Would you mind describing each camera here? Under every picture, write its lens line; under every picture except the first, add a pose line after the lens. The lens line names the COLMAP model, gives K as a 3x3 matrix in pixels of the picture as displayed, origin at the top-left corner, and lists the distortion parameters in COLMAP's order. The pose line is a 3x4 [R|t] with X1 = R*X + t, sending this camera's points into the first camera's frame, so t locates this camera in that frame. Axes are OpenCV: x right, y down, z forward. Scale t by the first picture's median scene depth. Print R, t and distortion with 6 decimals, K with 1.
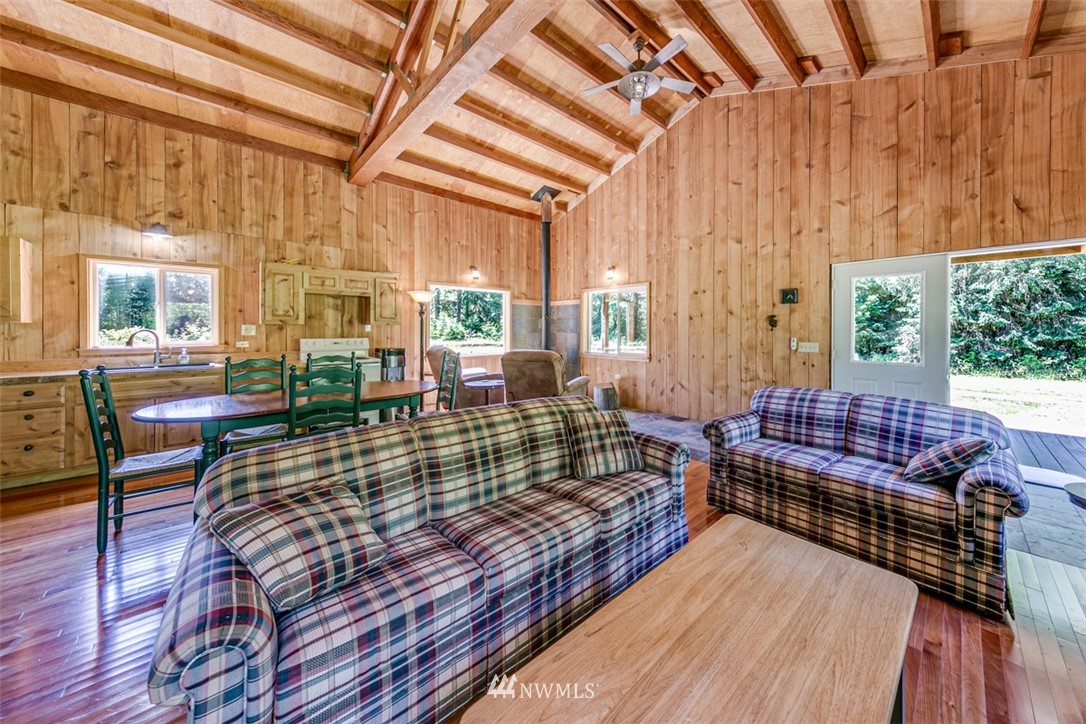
lens RADIAL K [[373.0, 0, 588.8], [0, 373.0, 328.7], [0, 0, 1]] dist [0.006037, 0.000023]
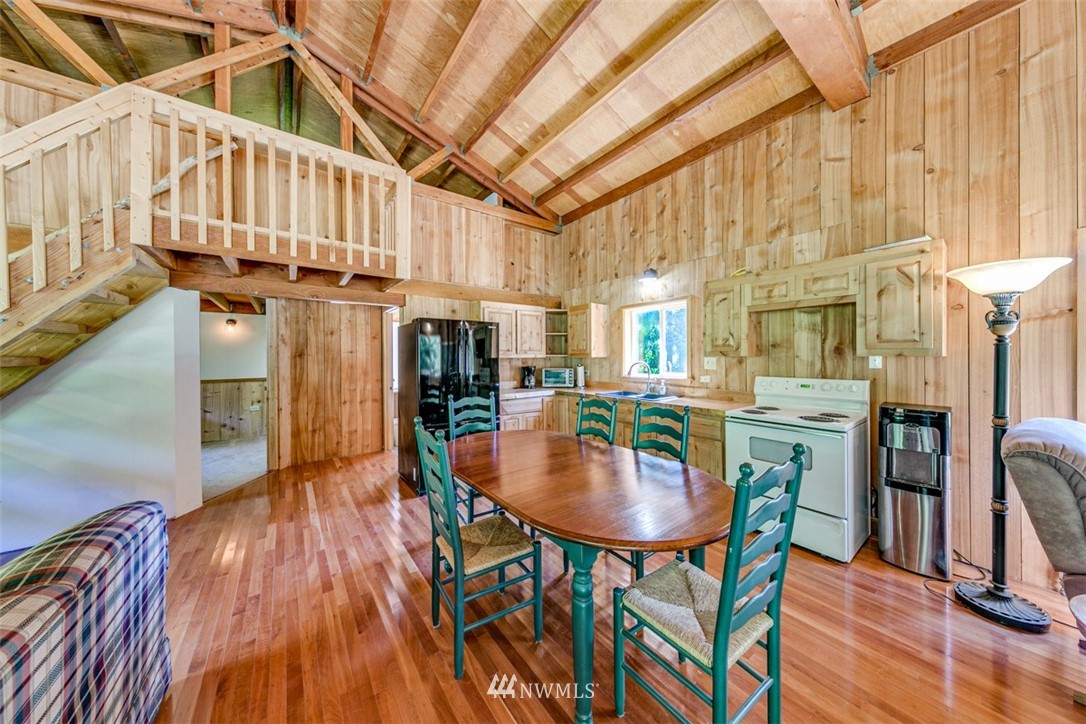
lens RADIAL K [[343.8, 0, 544.5], [0, 343.8, 358.4], [0, 0, 1]] dist [0.005126, -0.000037]
pose [[-0.140304, 0.002818, -0.990104, -0.052105], [0.004781, 0.999986, 0.002169, -0.010822], [0.990097, -0.004430, -0.140315, 0.702429]]
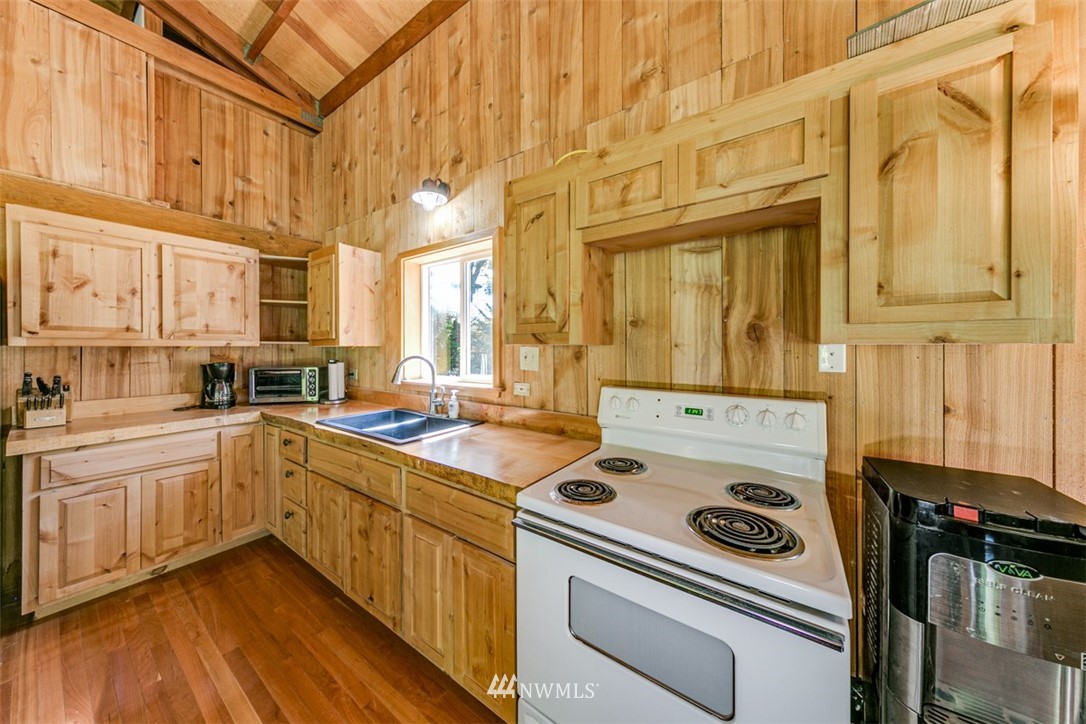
lens RADIAL K [[349.6, 0, 545.0], [0, 349.6, 349.4], [0, 0, 1]] dist [0.001940, 0.000002]
pose [[0.173648, 0.005028, -0.984795, -0.472870], [0.001337, 0.999985, 0.005342, -0.008871], [0.984807, -0.002245, 0.173639, 0.911642]]
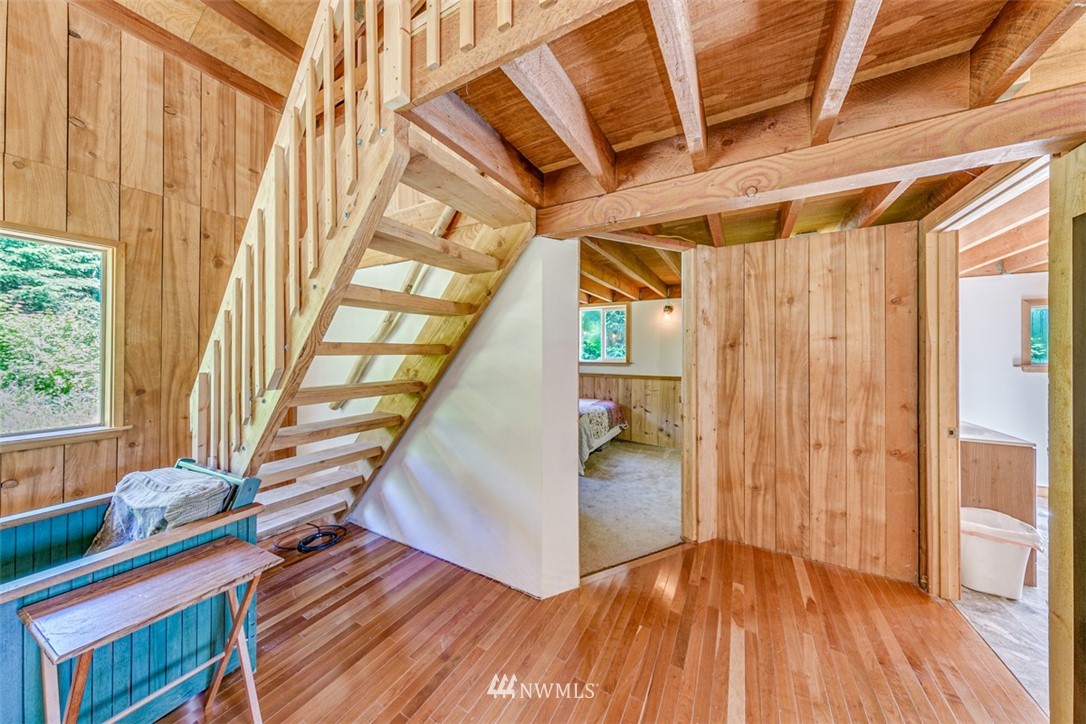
lens RADIAL K [[353.3, 0, 557.2], [0, 353.3, 351.1], [0, 0, 1]] dist [0.001407, 0.000081]
pose [[-0.953741, -0.007504, -0.300536, -0.483548], [-0.005561, 0.999958, -0.007320, -0.006239], [0.300578, -0.005310, -0.953742, 0.334354]]
